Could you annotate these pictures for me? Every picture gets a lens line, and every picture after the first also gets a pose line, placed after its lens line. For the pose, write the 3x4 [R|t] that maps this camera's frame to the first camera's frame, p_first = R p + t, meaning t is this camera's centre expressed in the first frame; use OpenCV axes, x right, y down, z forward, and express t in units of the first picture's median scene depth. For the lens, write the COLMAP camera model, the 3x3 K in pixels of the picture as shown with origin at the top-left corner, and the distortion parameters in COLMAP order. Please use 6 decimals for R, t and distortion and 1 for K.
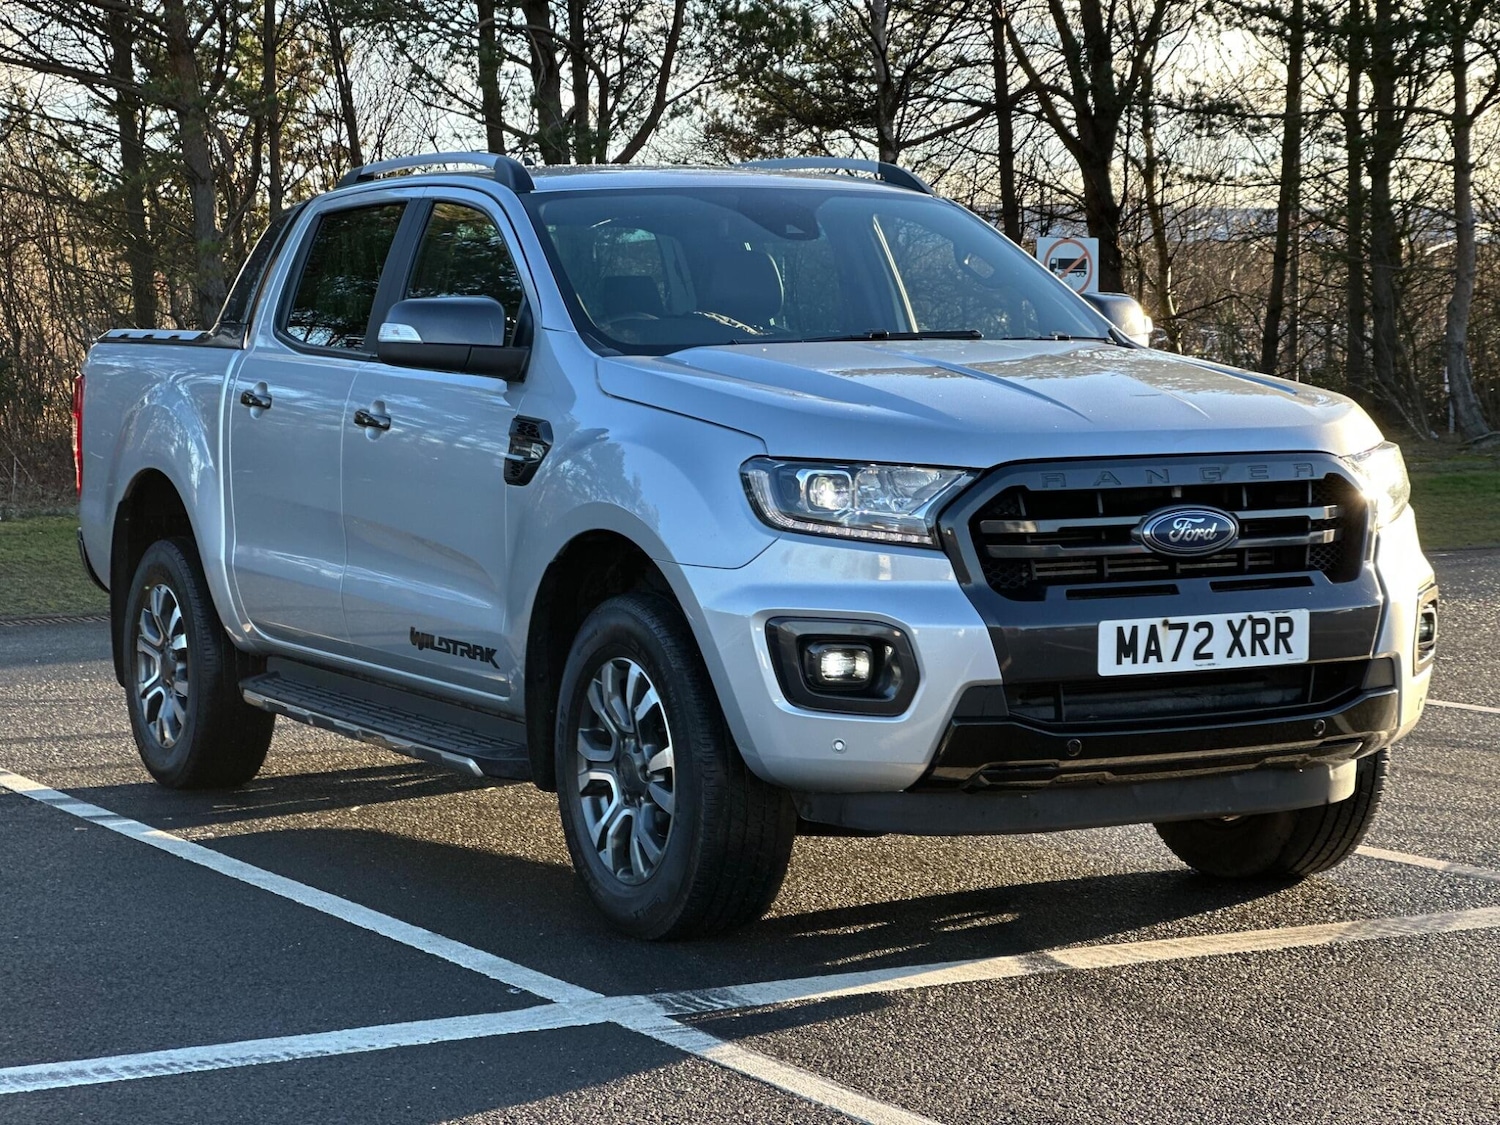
lens RADIAL K [[3252.8, 0, 747.9], [0, 3252.8, 524.2], [0, 0, 1]] dist [0.191946, 0.559090]
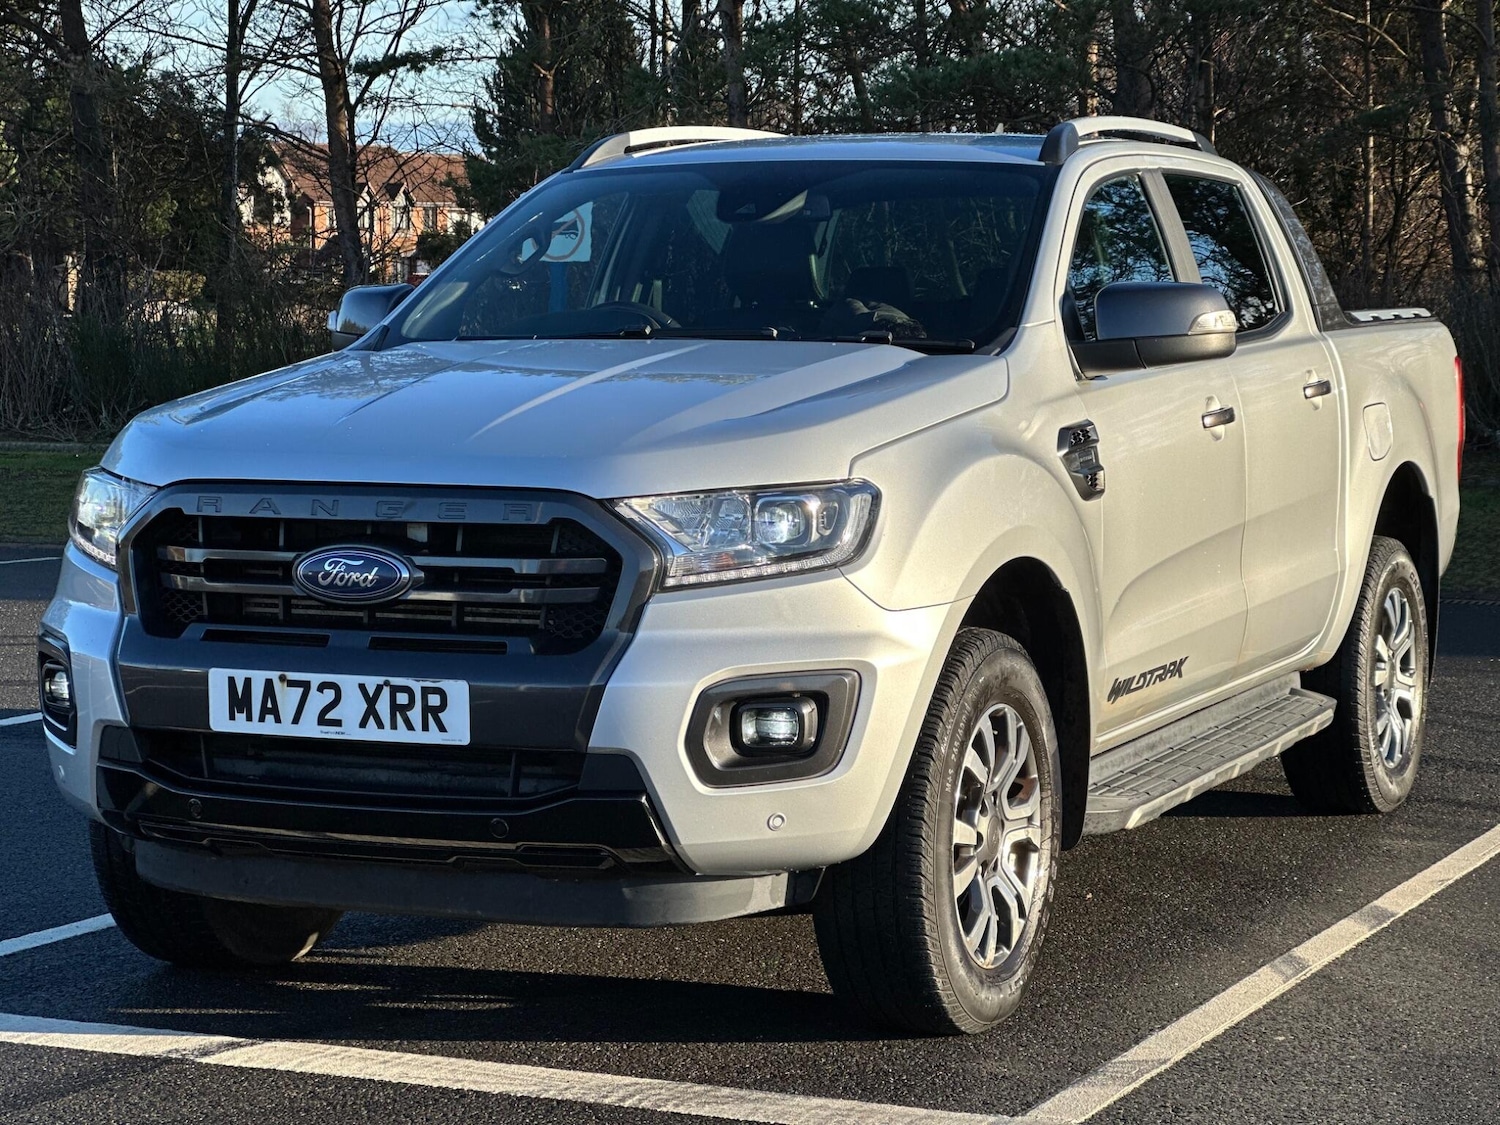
lens RADIAL K [[3252.8, 0, 747.9], [0, 3252.8, 524.2], [0, 0, 1]] dist [0.191946, 0.559090]
pose [[0.659612, 0.071498, -0.748198, 0.839973], [-0.052840, 0.997413, 0.048729, -0.057901], [0.749747, 0.007393, 0.661684, 0.517819]]
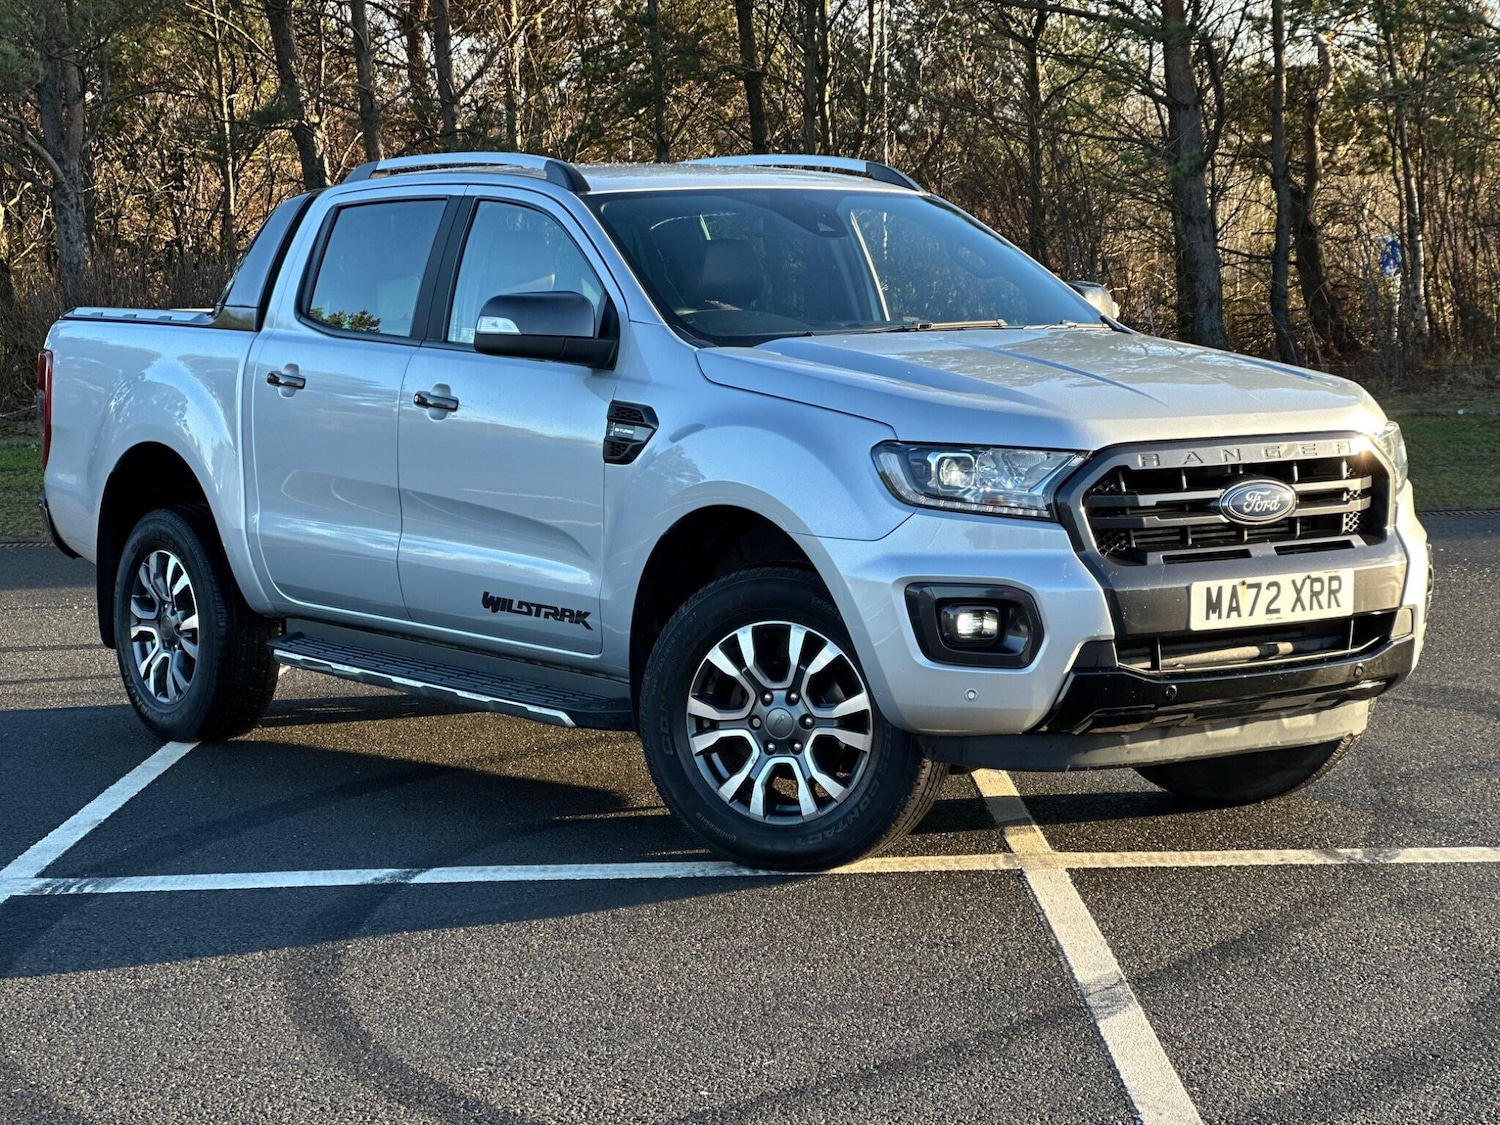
lens RADIAL K [[3252.8, 0, 747.9], [0, 3252.8, 524.2], [0, 0, 1]] dist [0.191946, 0.559090]
pose [[0.990457, -0.012911, 0.137215, -0.201173], [0.010002, 0.999711, 0.021873, -0.017254], [-0.137458, -0.020292, 0.990300, -0.115499]]
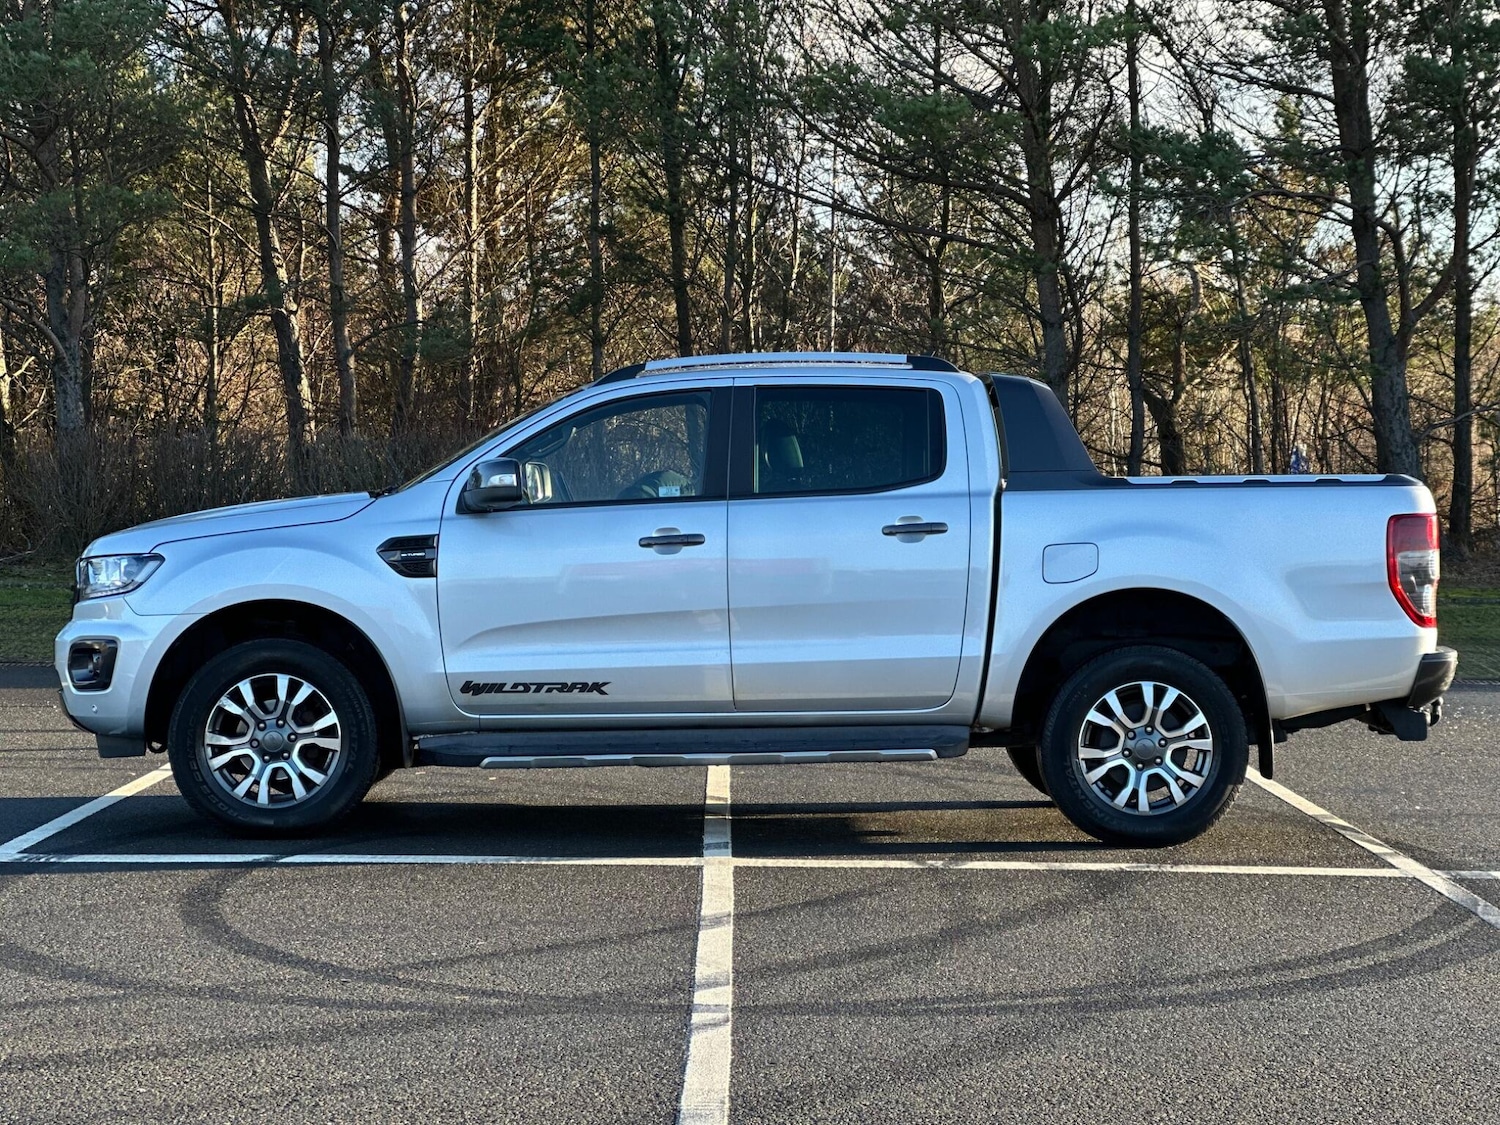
lens RADIAL K [[3252.8, 0, 747.9], [0, 3252.8, 524.2], [0, 0, 1]] dist [0.191946, 0.559090]
pose [[0.989819, 0.028124, 0.139523, -0.162643], [-0.023386, 0.999097, -0.035481, 0.015979], [-0.140395, 0.031857, 0.989583, -0.652774]]
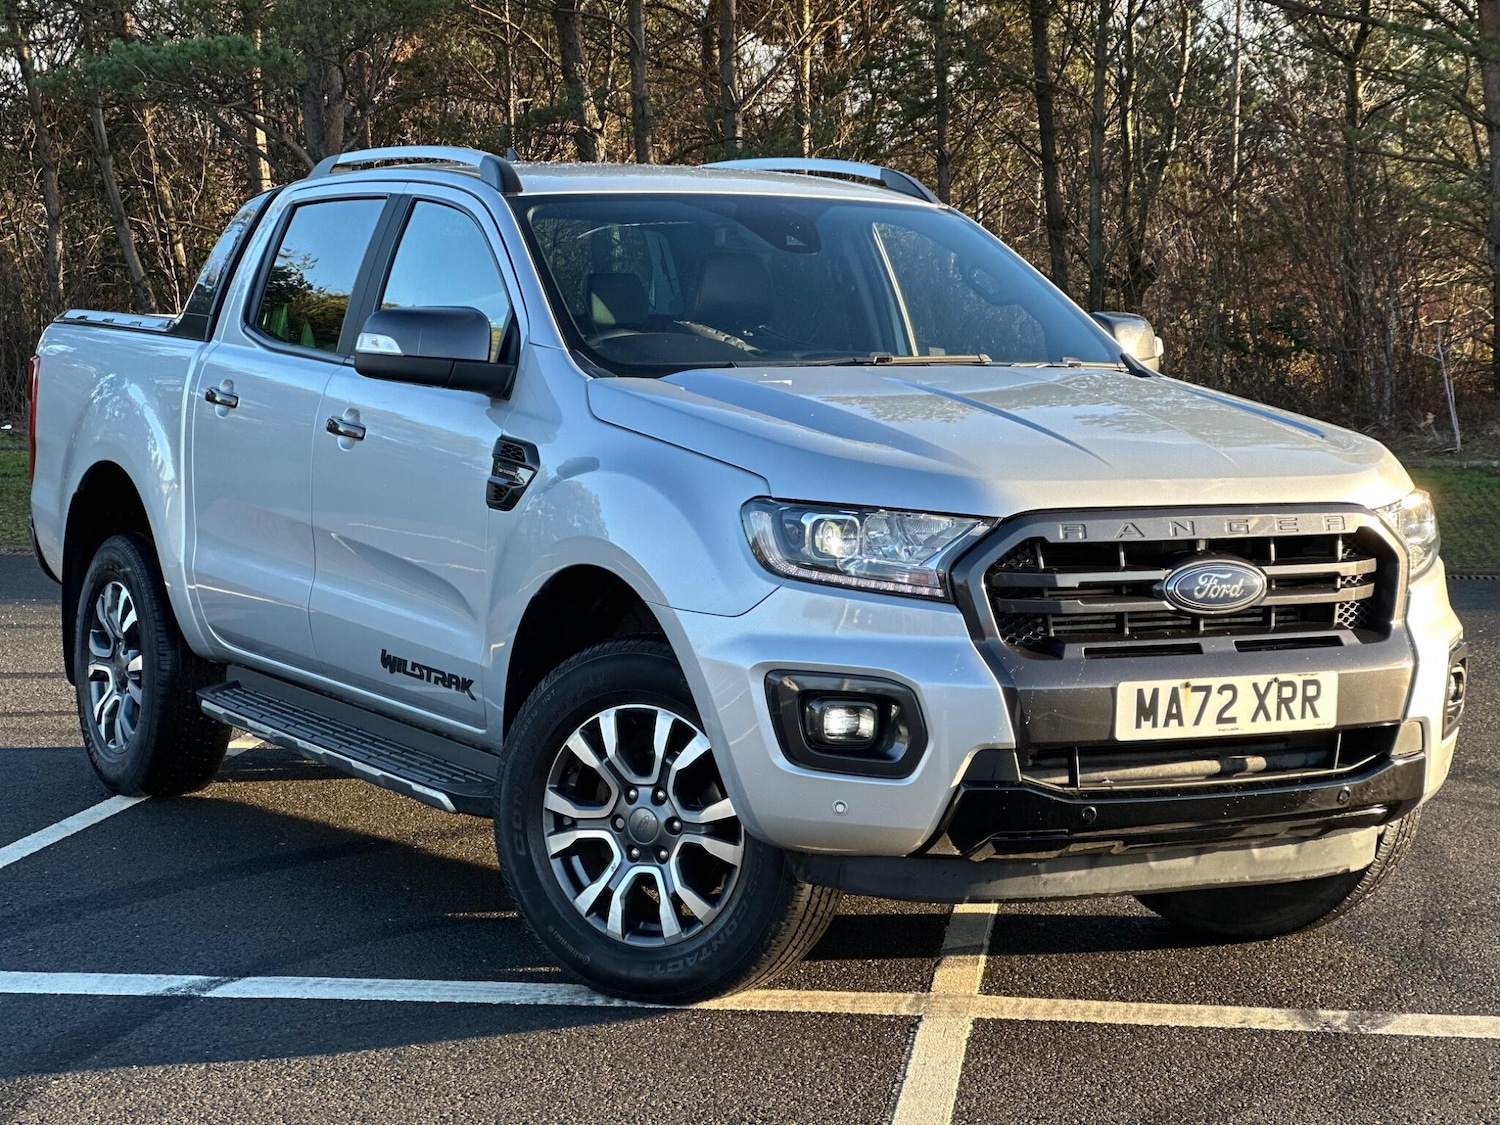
lens RADIAL K [[3252.8, 0, 747.9], [0, 3252.8, 524.2], [0, 0, 1]] dist [0.191946, 0.559090]
pose [[0.999580, 0.024069, 0.016115, -0.015599], [-0.024352, 0.999548, 0.017626, -0.029537], [-0.015684, -0.018011, 0.999715, 0.057025]]
